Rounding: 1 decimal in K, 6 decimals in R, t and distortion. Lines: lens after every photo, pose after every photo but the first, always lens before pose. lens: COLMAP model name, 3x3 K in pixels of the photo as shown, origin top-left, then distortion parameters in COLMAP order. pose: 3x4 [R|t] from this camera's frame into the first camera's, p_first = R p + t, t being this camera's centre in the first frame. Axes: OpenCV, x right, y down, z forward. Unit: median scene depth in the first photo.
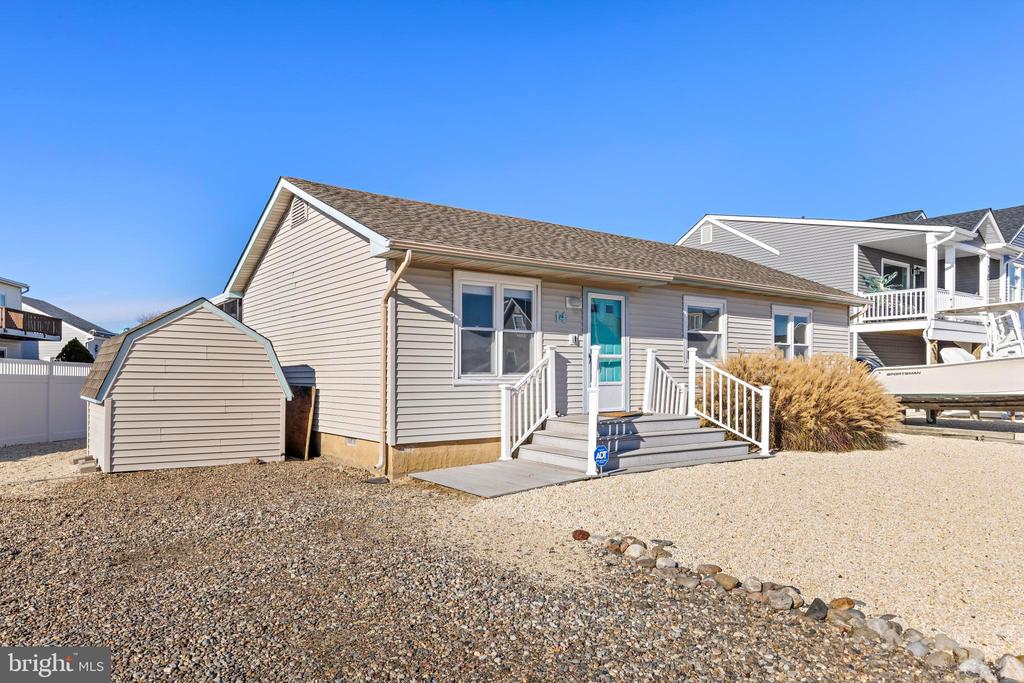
lens RADIAL K [[687.5, 0, 511.4], [0, 687.5, 373.0], [0, 0, 1]] dist [-0.002711, 0.000648]
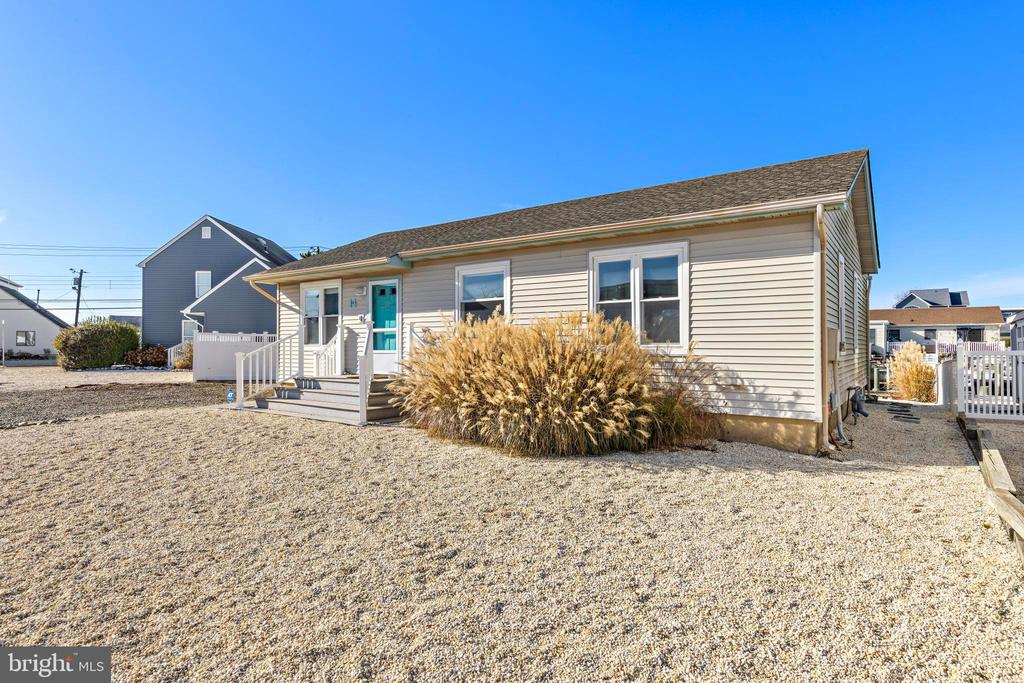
lens RADIAL K [[562.2, 0, 512.0], [0, 562.2, 341.5], [0, 0, 1]] dist [0.000872, 0.000072]
pose [[0.294528, -0.005166, -0.955629, 1.447661], [0.003953, 0.999983, -0.004187, 0.001892], [0.955635, -0.002544, 0.294543, 1.132655]]
